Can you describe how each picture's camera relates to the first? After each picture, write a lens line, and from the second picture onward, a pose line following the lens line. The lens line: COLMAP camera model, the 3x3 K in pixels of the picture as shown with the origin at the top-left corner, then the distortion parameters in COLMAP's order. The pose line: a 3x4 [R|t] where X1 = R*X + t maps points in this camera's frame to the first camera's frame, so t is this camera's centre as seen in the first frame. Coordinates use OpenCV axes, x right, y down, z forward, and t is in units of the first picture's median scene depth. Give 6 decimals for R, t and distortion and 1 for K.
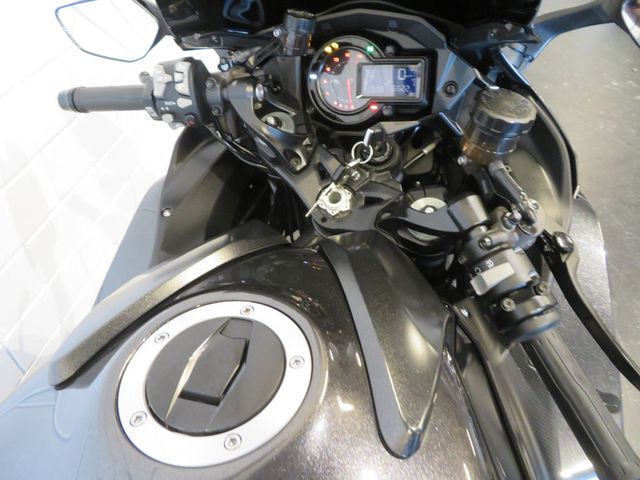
lens RADIAL K [[461.0, 0, 320.0], [0, 461.0, 240.0], [0, 0, 1]] dist [-0.006119, 0.004779]
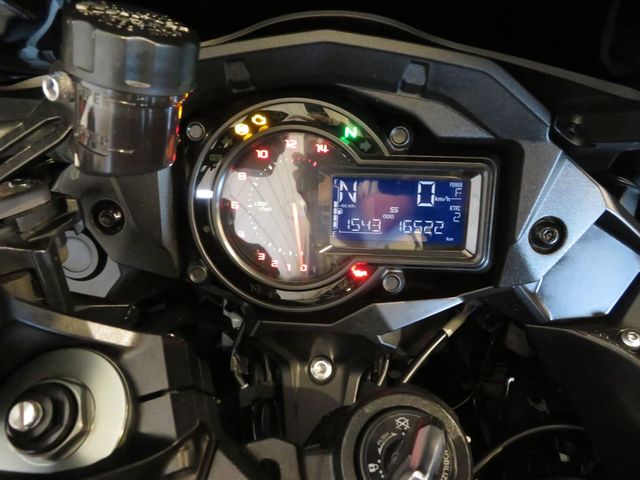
lens RADIAL K [[461.0, 0, 320.0], [0, 461.0, 240.0], [0, 0, 1]] dist [-0.006119, 0.004779]
pose [[0.981372, -0.020823, 0.190983, 0.006394], [0.036582, 0.996174, -0.079366, -0.298254], [-0.188600, 0.084875, 0.978379, 0.637870]]
